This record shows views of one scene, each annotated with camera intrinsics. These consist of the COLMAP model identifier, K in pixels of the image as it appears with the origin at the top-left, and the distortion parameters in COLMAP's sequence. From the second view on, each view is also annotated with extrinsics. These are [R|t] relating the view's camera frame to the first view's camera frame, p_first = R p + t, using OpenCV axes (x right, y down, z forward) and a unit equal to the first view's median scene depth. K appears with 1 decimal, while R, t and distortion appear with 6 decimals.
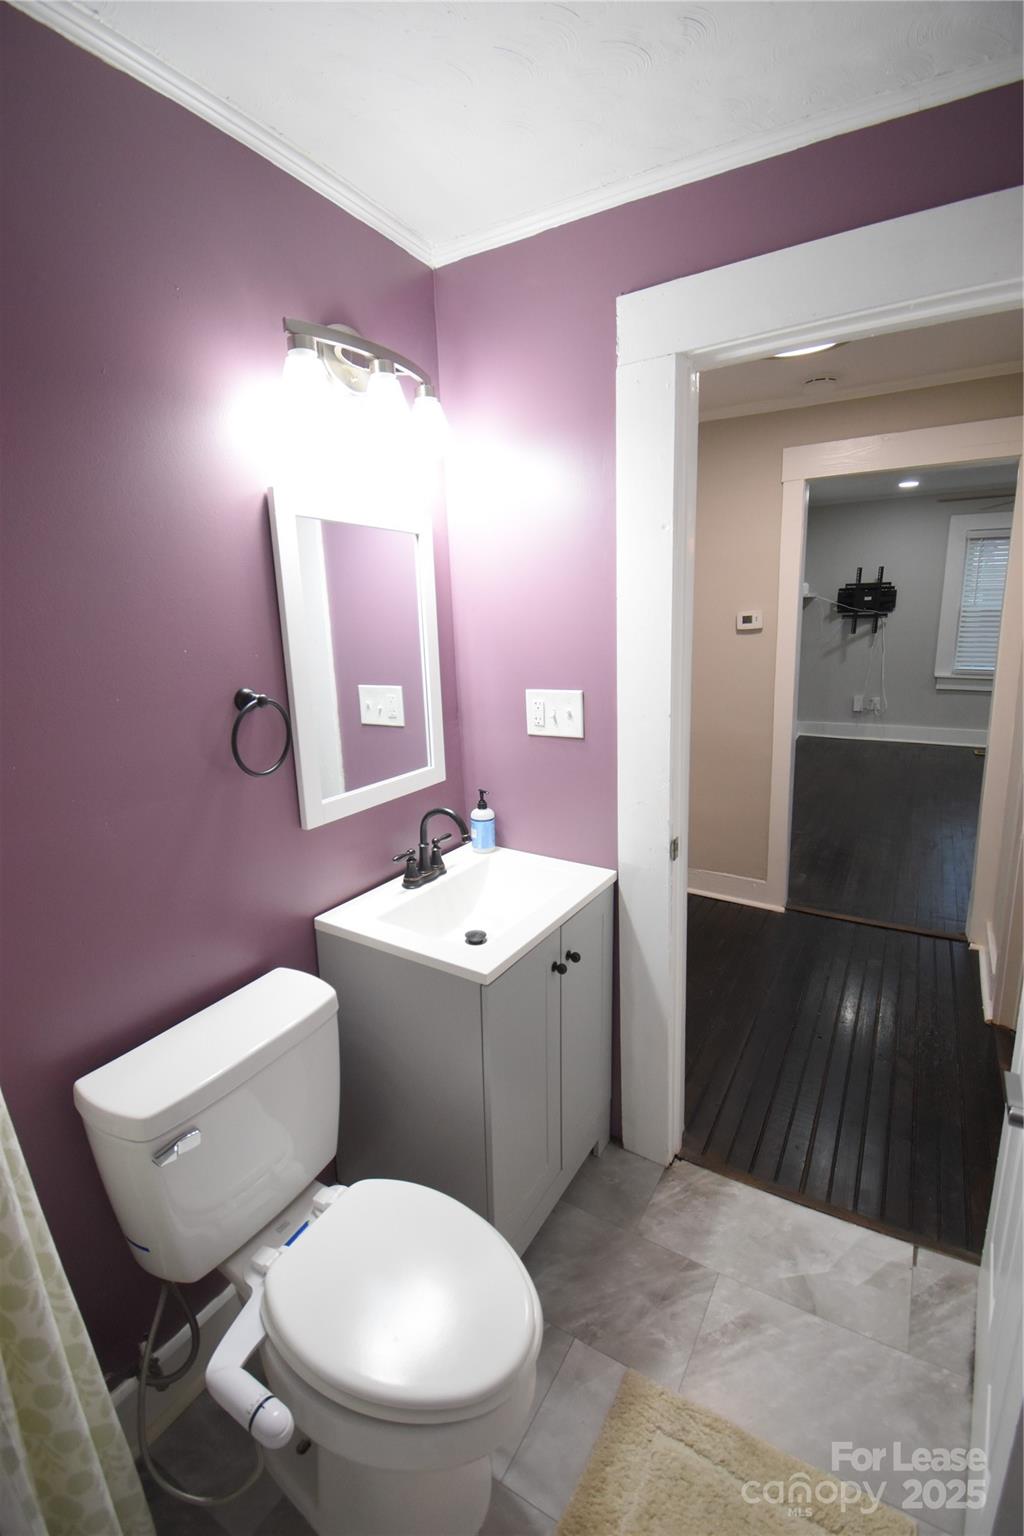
lens RADIAL K [[680.0, 0, 512.0], [0, 680.0, 768.0], [0, 0, 1]] dist [0.017336, -0.012784]
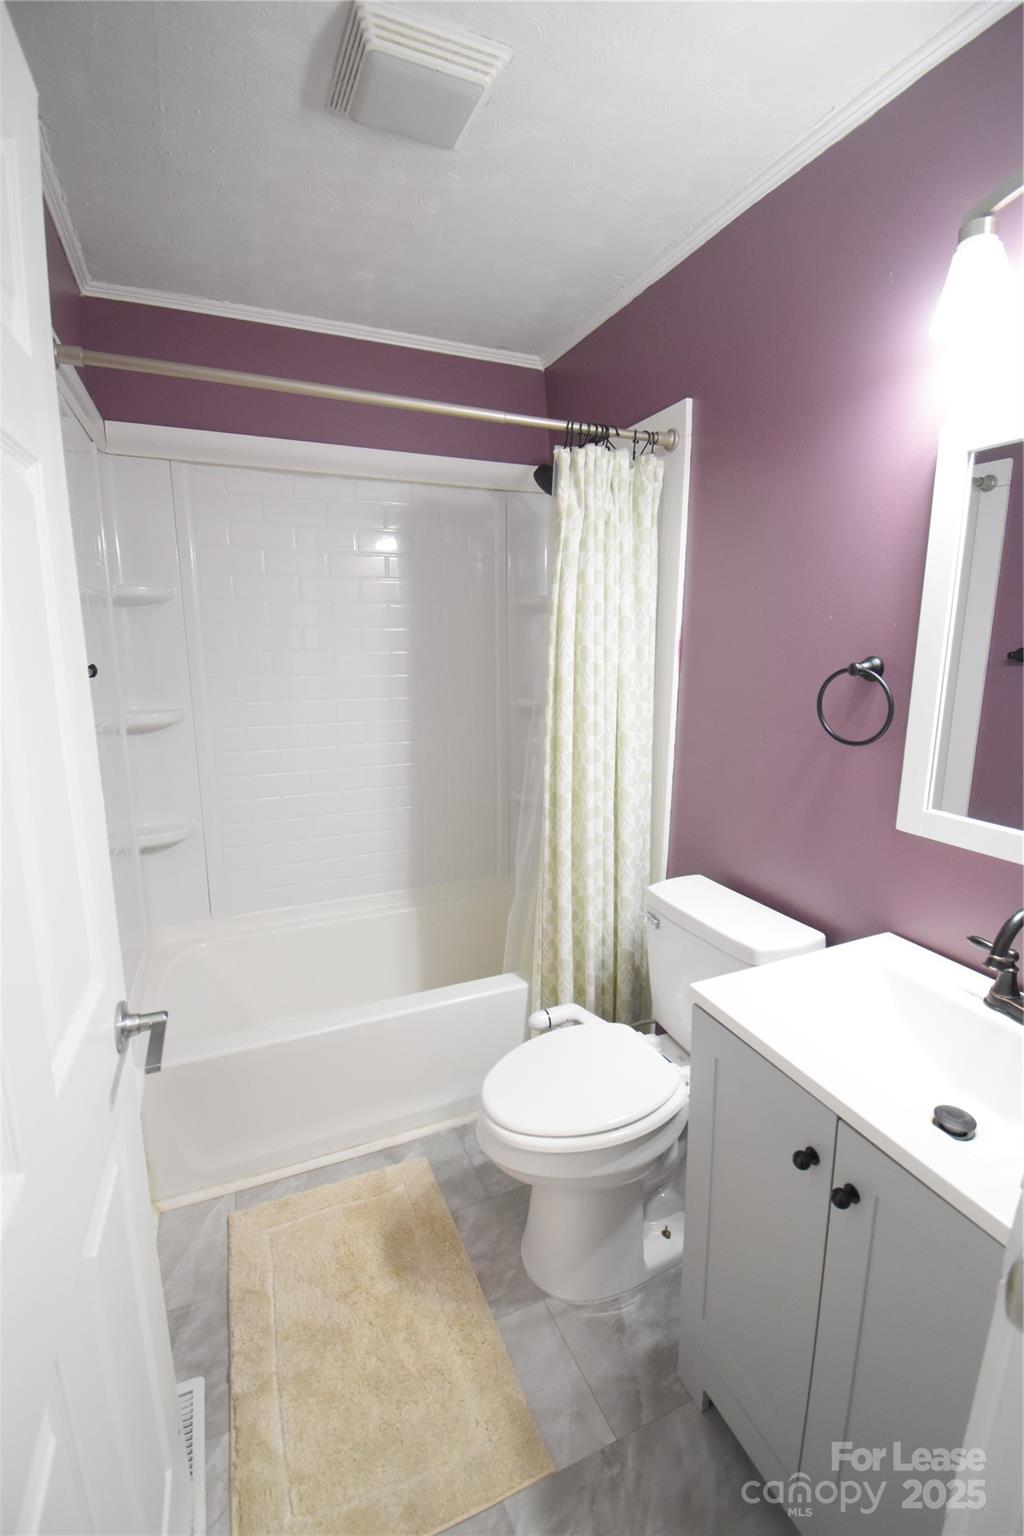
lens RADIAL K [[684.0, 0, 515.8], [0, 684.0, 771.4], [0, 0, 1]] dist [0.024195, -0.030145]
pose [[-0.564067, 0.197333, -0.801803, 0.662450], [-0.160291, 0.926386, 0.340758, -0.197713], [0.810022, 0.320732, -0.490913, 1.027734]]
